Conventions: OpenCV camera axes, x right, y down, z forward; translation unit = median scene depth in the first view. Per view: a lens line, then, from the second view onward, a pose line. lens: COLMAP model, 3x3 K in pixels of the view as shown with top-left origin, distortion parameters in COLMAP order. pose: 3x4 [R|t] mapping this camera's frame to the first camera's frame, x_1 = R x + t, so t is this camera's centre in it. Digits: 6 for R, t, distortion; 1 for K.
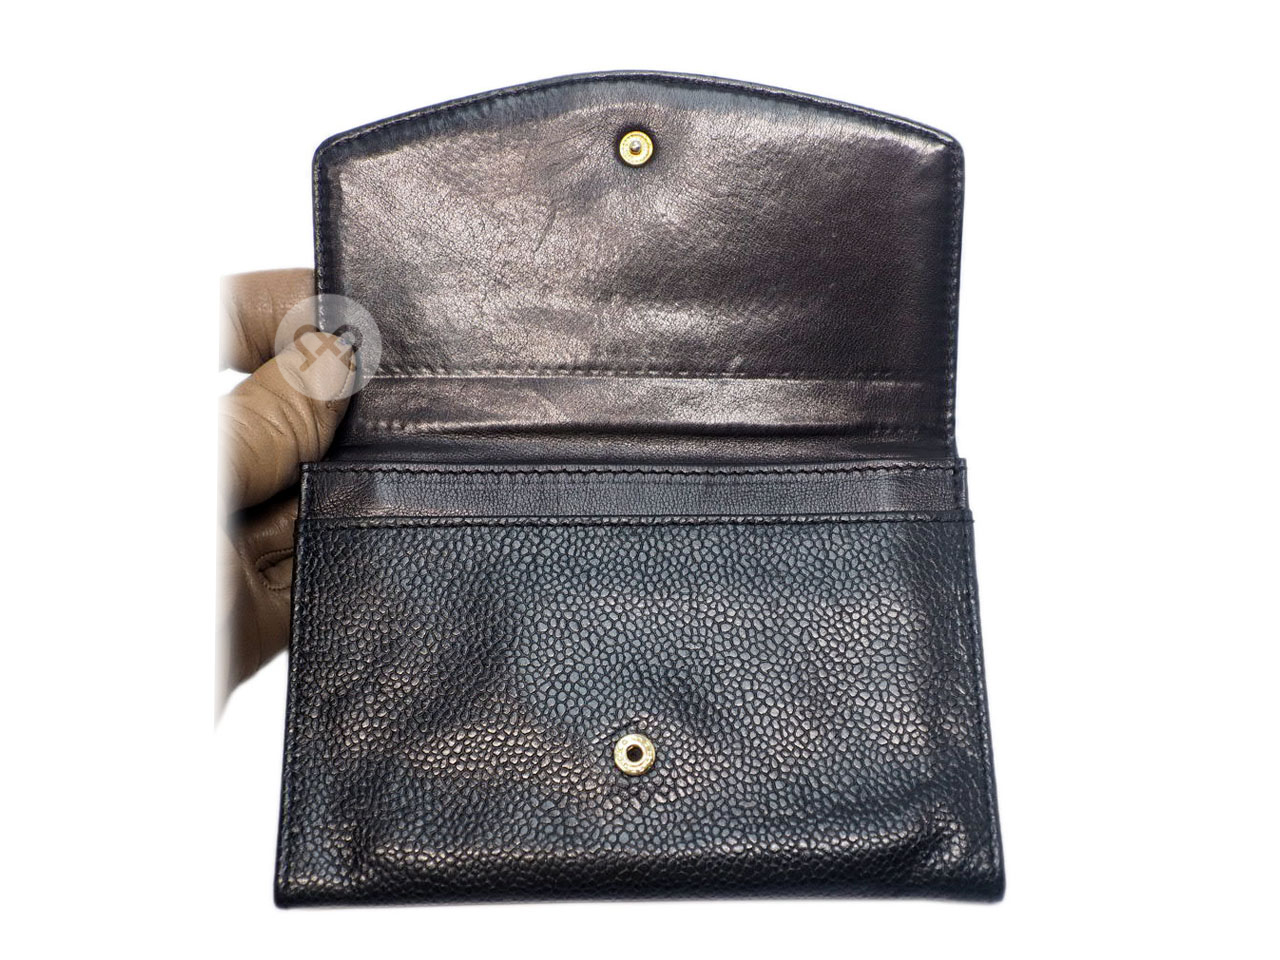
lens RADIAL K [[1535.2, 0, 640.9], [0, 1535.2, 474.3], [0, 0, 1]] dist [-0.030030, 0.000000]
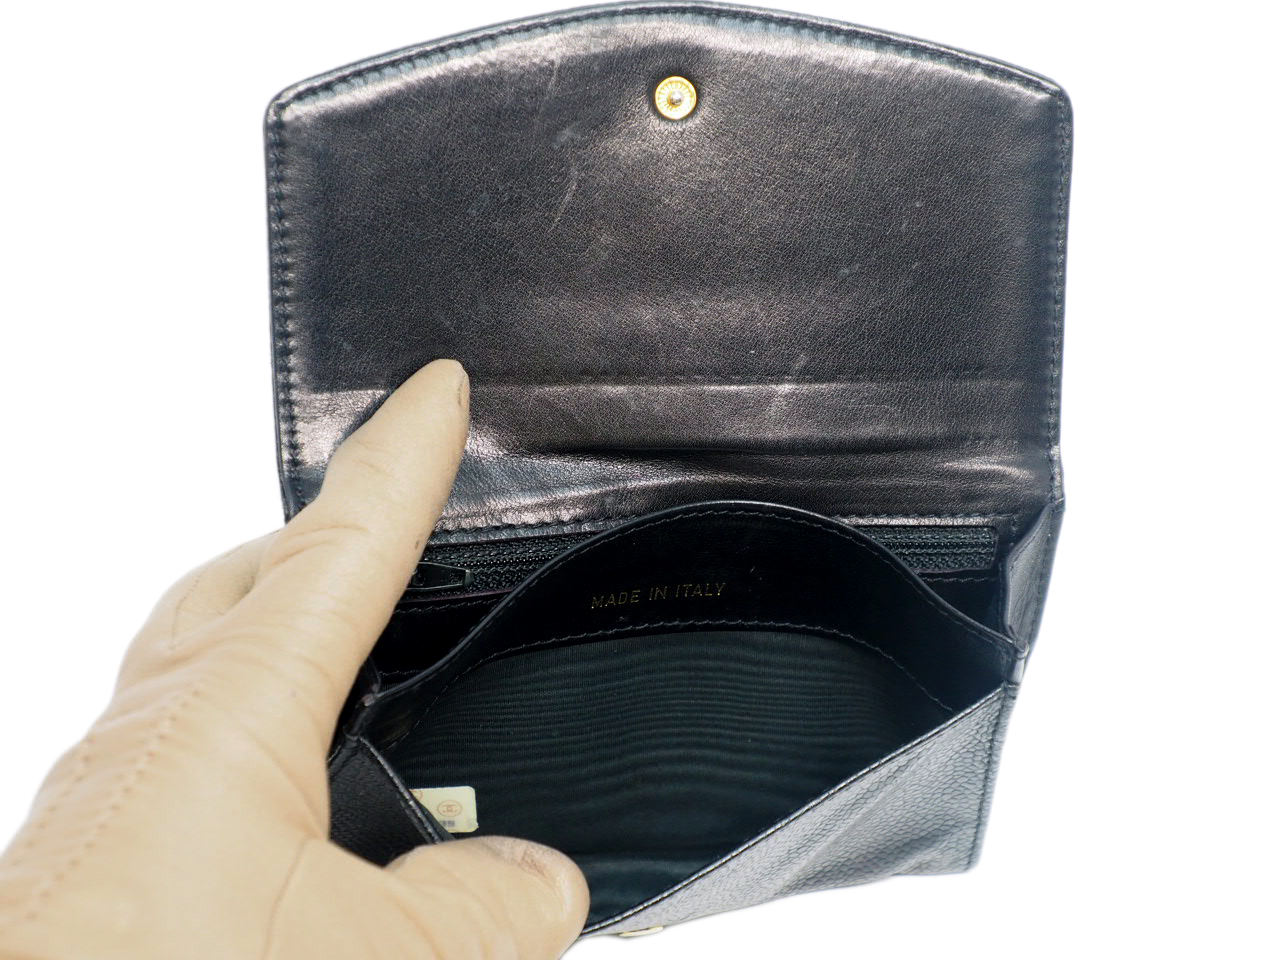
lens RADIAL K [[2550.2, 0, 639.3], [0, 2550.2, 479.6], [0, 0, 1]] dist [0.141317, 0.000000]
pose [[0.975543, -0.033066, 0.217308, -0.318742], [0.036840, 0.999232, -0.013338, 0.003541], [-0.216700, 0.021018, 0.976012, -0.294974]]
